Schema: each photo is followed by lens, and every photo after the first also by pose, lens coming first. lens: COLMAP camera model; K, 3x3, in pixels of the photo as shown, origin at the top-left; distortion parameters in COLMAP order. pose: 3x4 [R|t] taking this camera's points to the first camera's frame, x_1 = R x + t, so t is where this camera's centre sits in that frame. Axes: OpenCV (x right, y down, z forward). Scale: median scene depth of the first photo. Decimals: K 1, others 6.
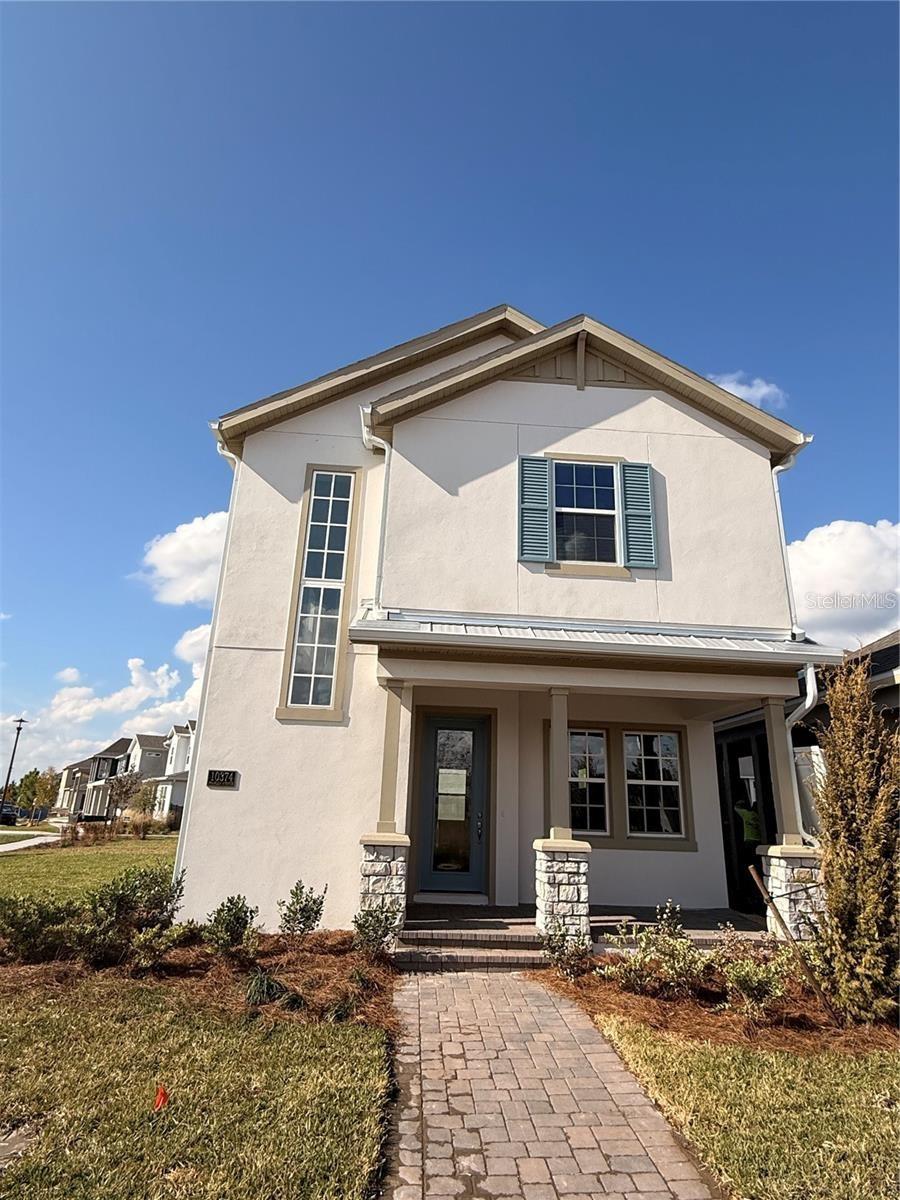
lens RADIAL K [[706.6, 0, 462.6], [0, 706.6, 572.8], [0, 0, 1]] dist [-0.003518, 0.000323]
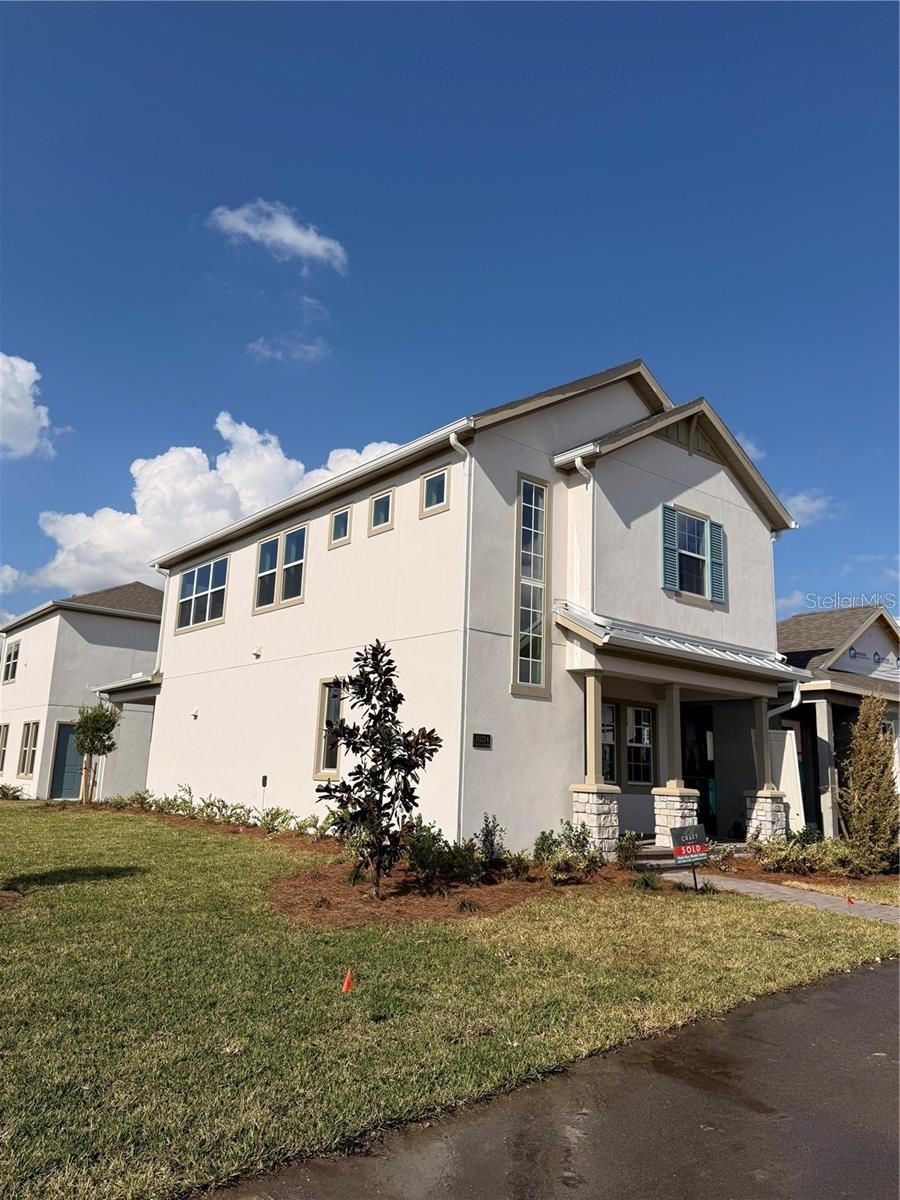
lens RADIAL K [[854.8, 0, 448.8], [0, 854.8, 577.0], [0, 0, 1]] dist [-0.004995, -0.028578]
pose [[0.819302, 0.129573, 0.558530, -1.122589], [-0.205868, 0.975652, 0.075645, -0.073257], [-0.535129, -0.176959, 0.826028, -0.111620]]
